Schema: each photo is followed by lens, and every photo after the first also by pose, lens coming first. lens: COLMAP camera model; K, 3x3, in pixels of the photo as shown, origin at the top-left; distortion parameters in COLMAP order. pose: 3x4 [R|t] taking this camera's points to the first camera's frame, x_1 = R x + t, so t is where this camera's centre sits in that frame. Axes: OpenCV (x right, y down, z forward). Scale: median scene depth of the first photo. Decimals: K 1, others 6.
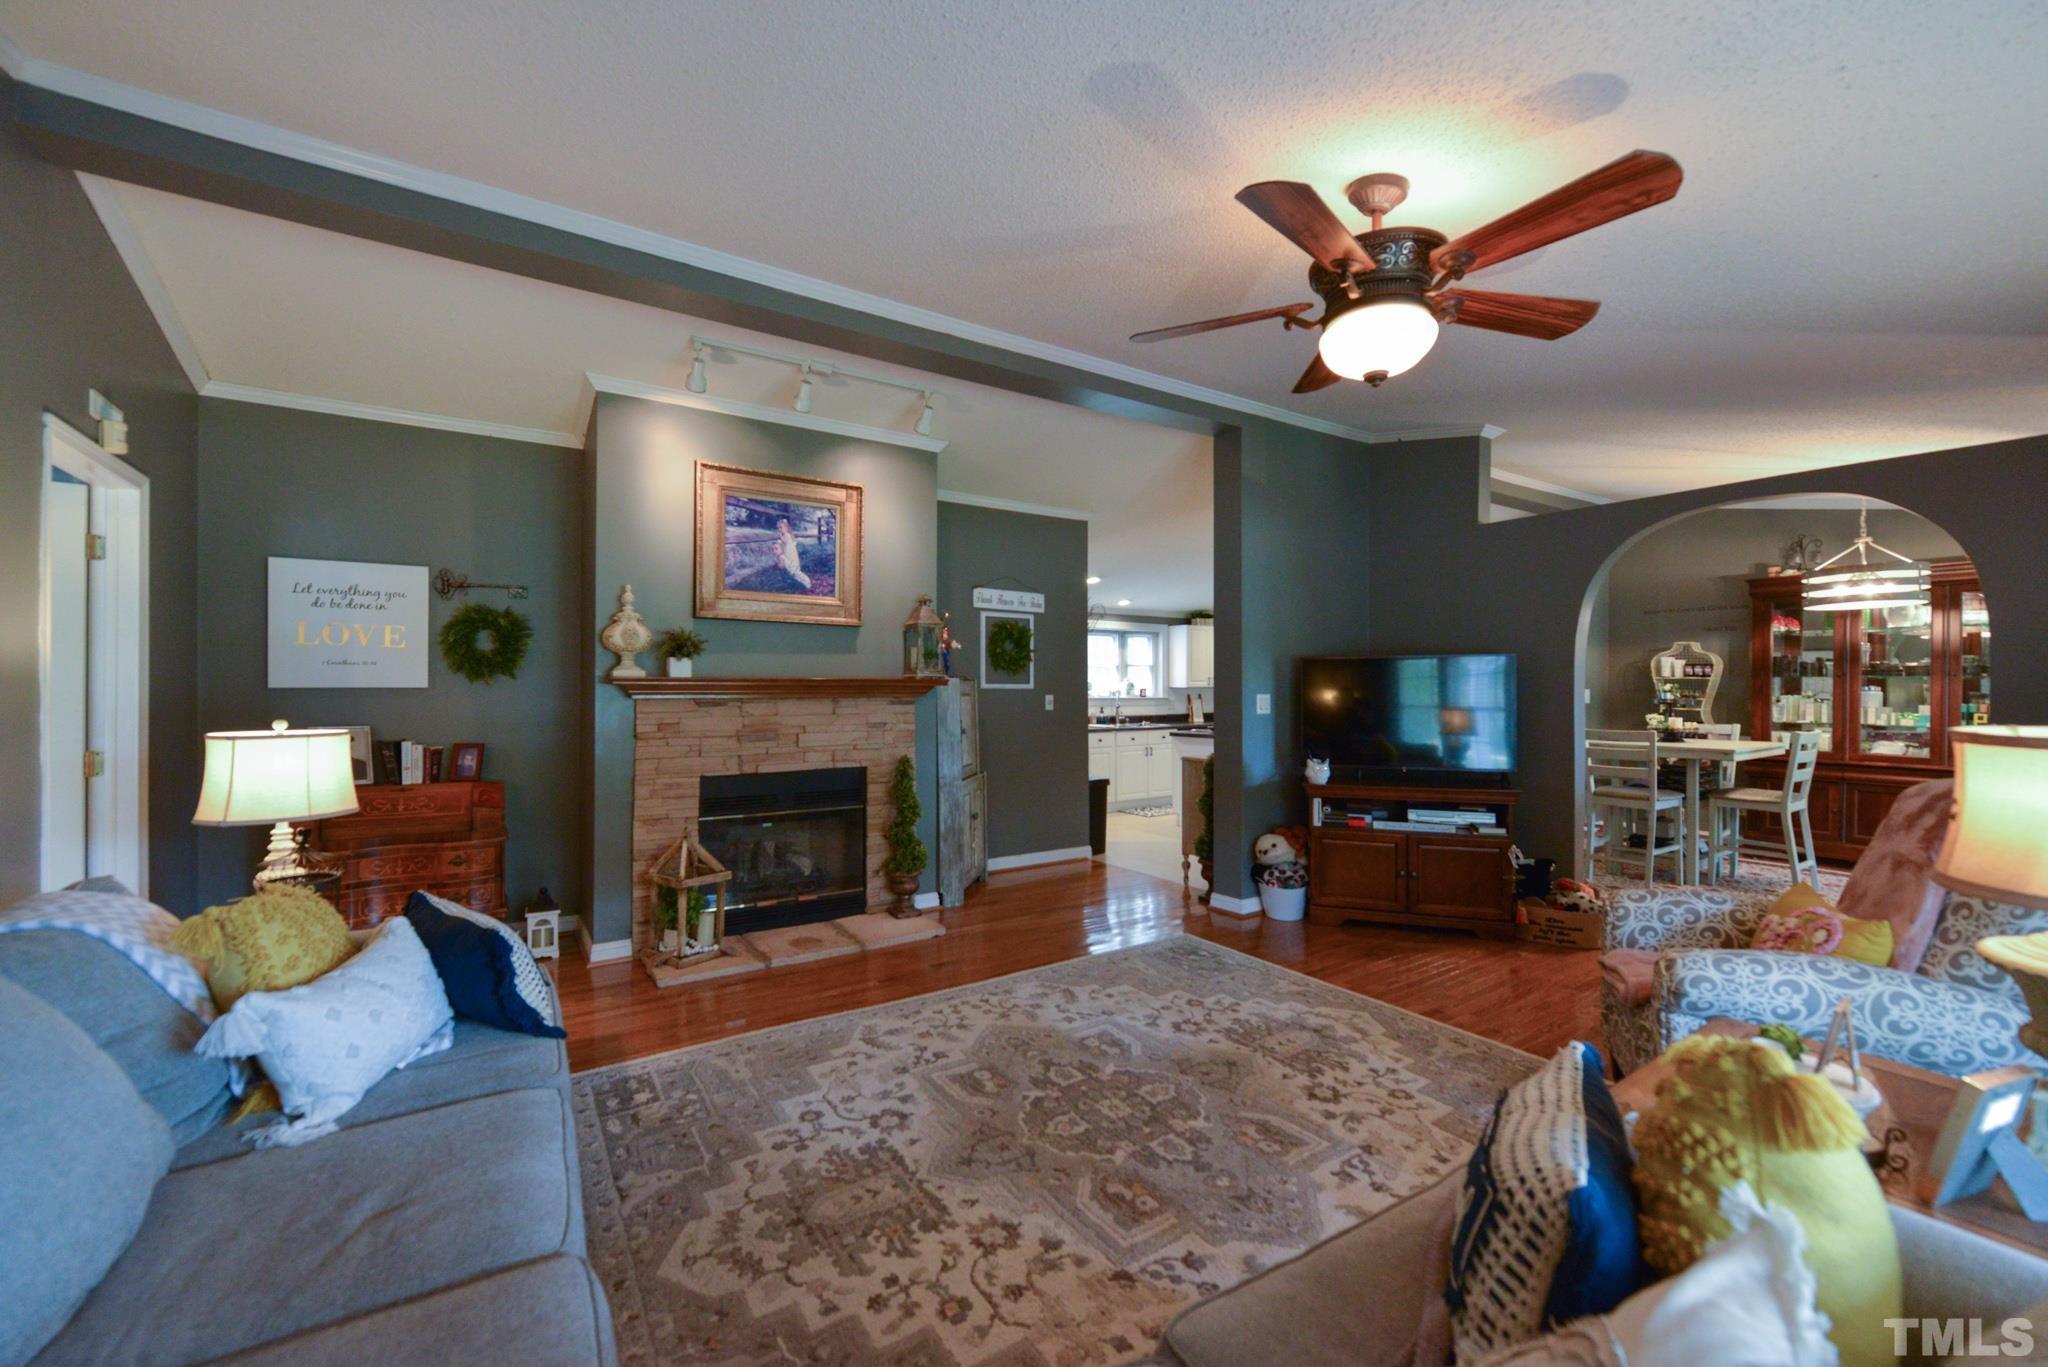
lens RADIAL K [[813.9, 0, 1025.4], [0, 813.9, 688.9], [0, 0, 1]] dist [-0.008762, -0.000722]
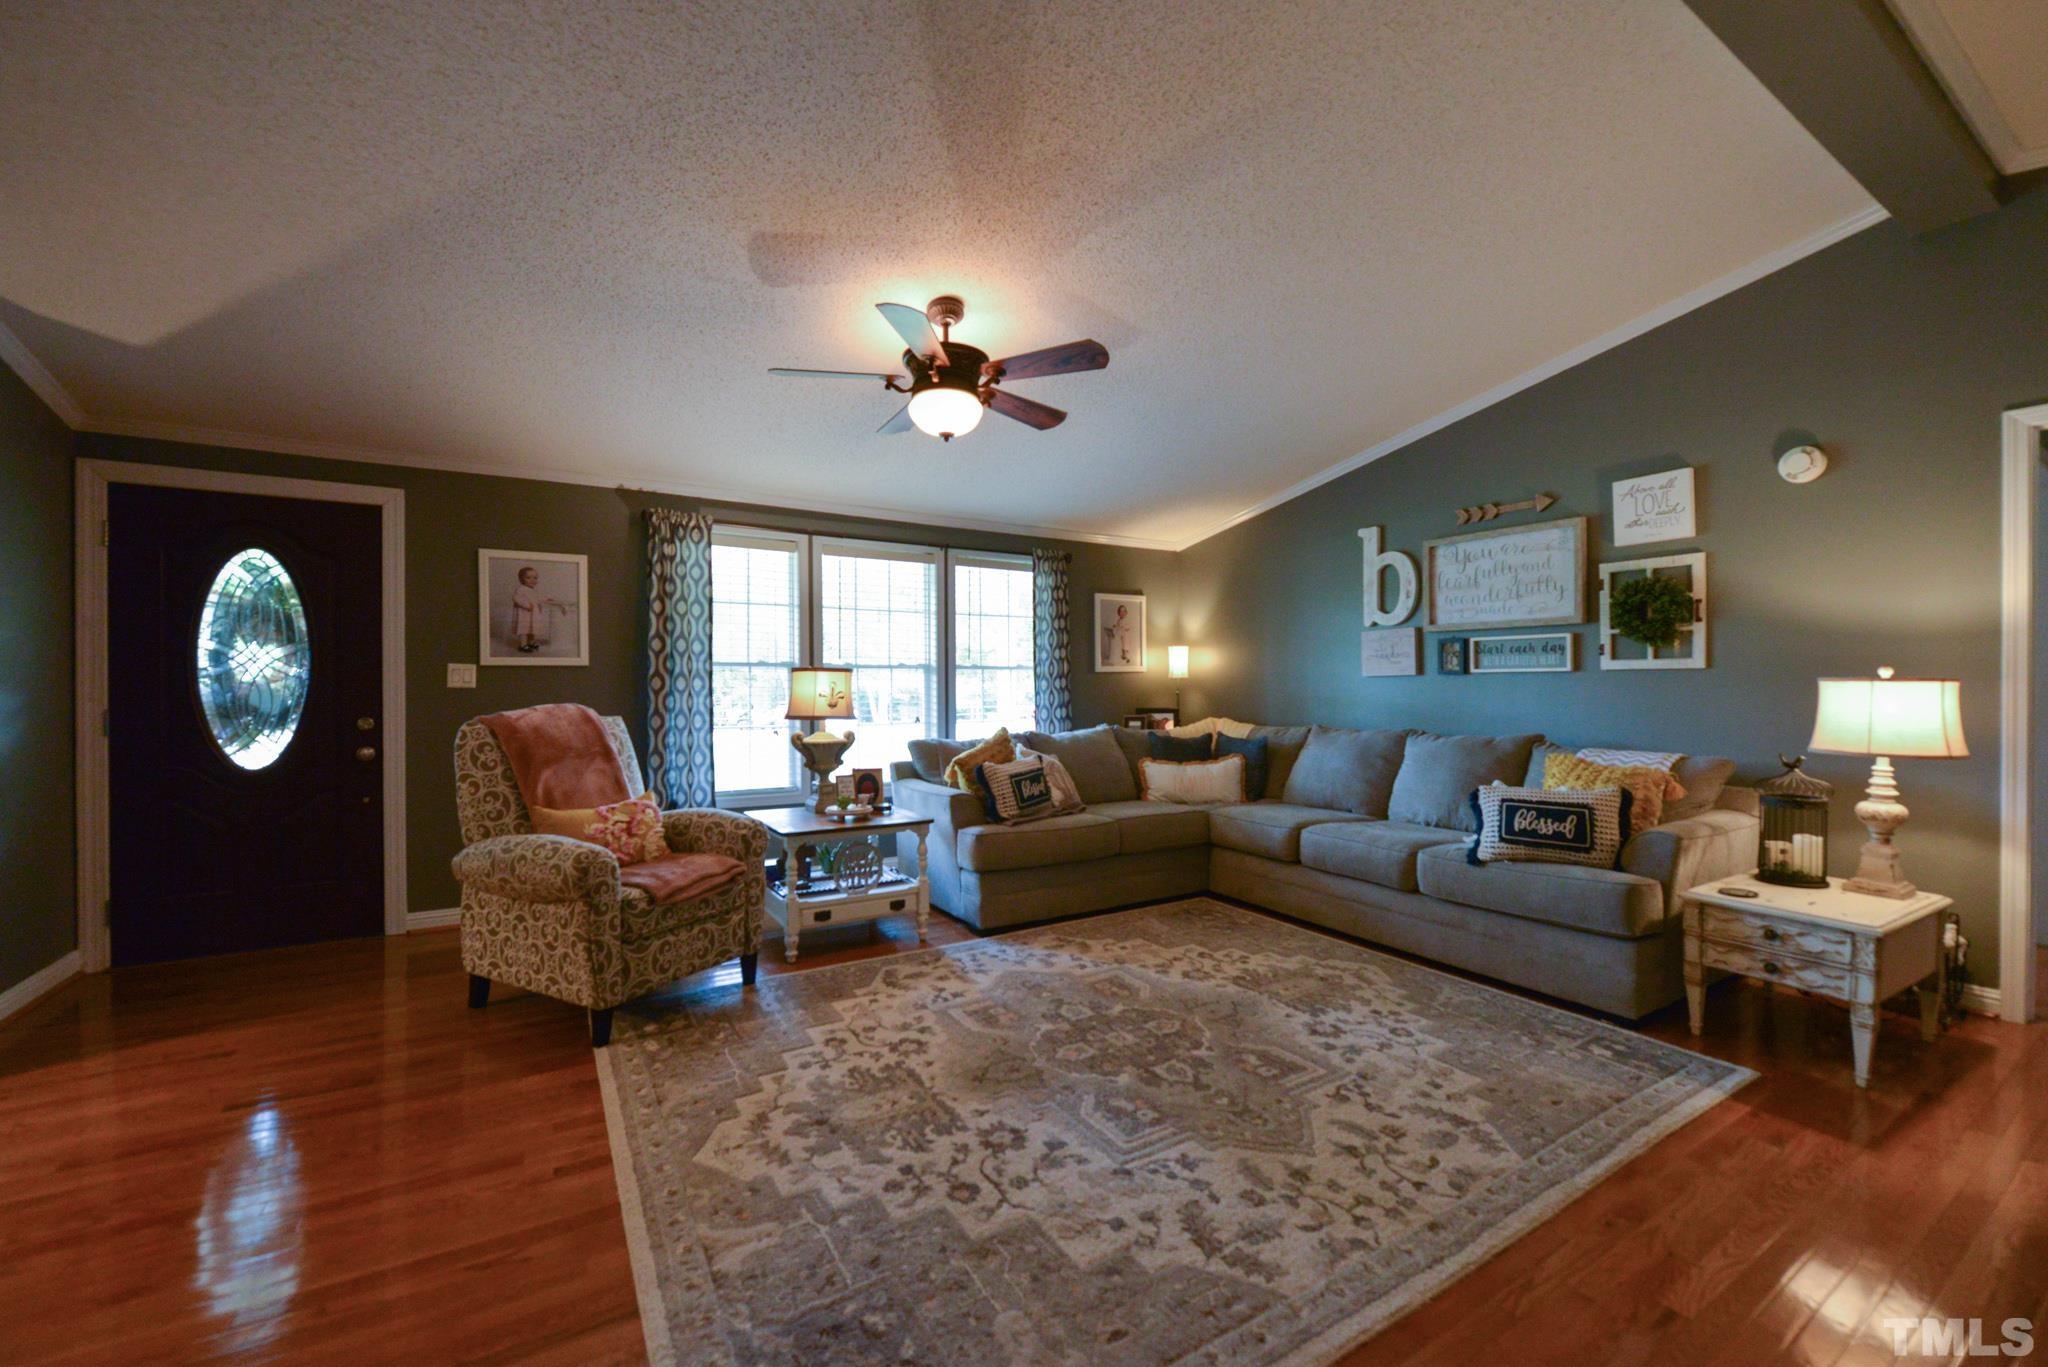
lens RADIAL K [[813.9, 0, 1025.4], [0, 813.9, 688.9], [0, 0, 1]] dist [-0.008762, -0.000722]
pose [[-0.999418, 0.002296, 0.034040, 0.109184], [0.002474, 0.999983, 0.005186, 0.032304], [-0.034028, 0.005267, -0.999407, 1.143746]]
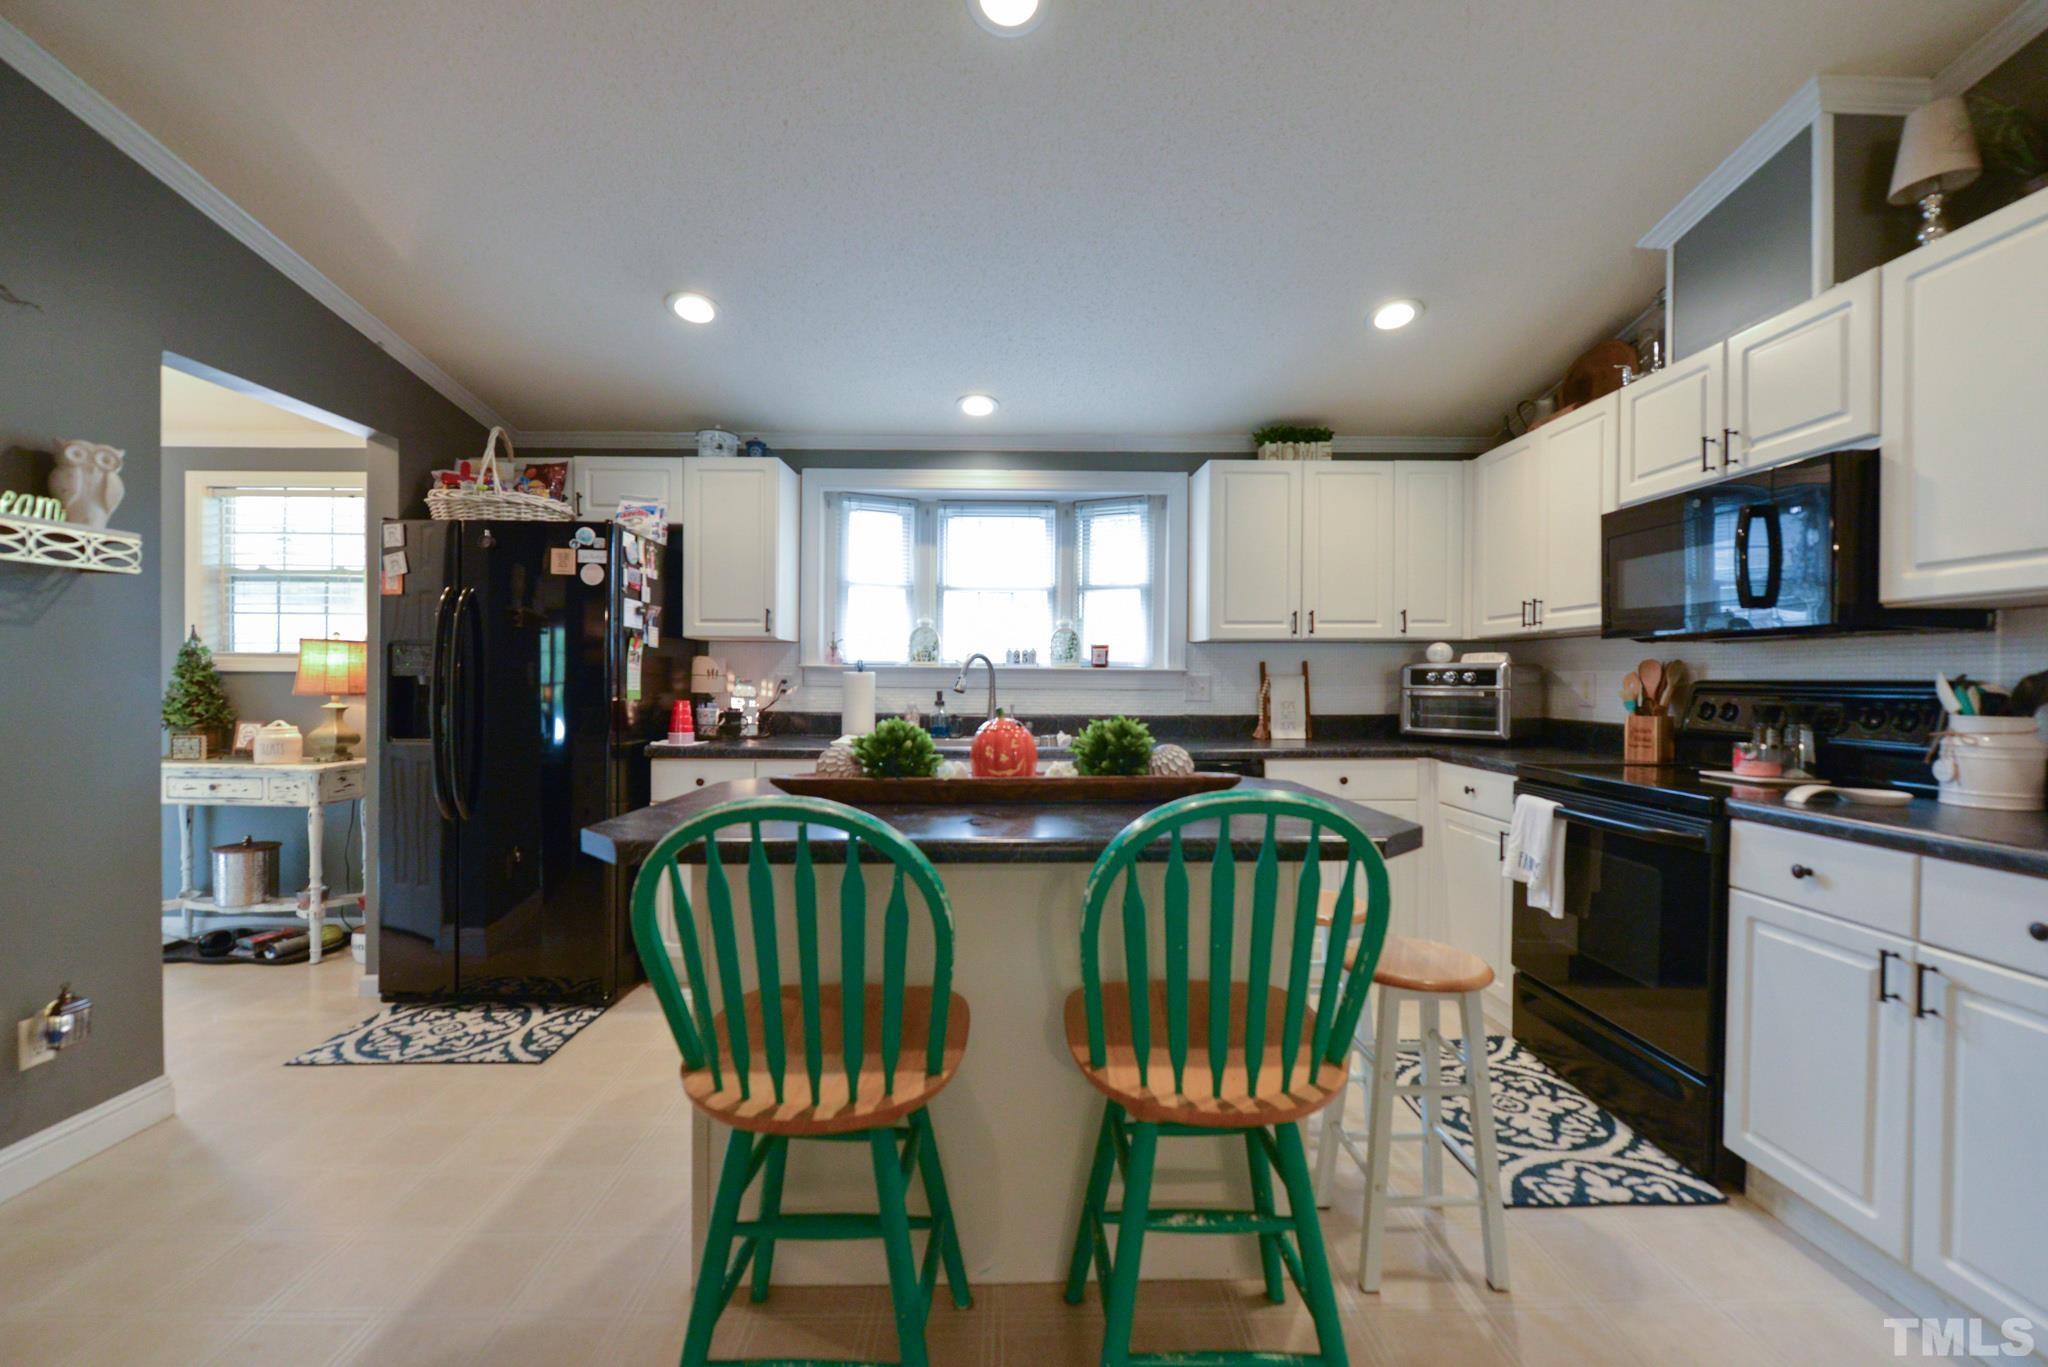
lens RADIAL K [[821.6, 0, 1025.9], [0, 821.6, 688.3], [0, 0, 1]] dist [-0.009346, -0.000255]
pose [[0.841516, 0.015310, -0.540016, 0.698154], [-0.007994, 0.999842, 0.015890, 0.030445], [0.540174, -0.009054, 0.841505, 1.429751]]
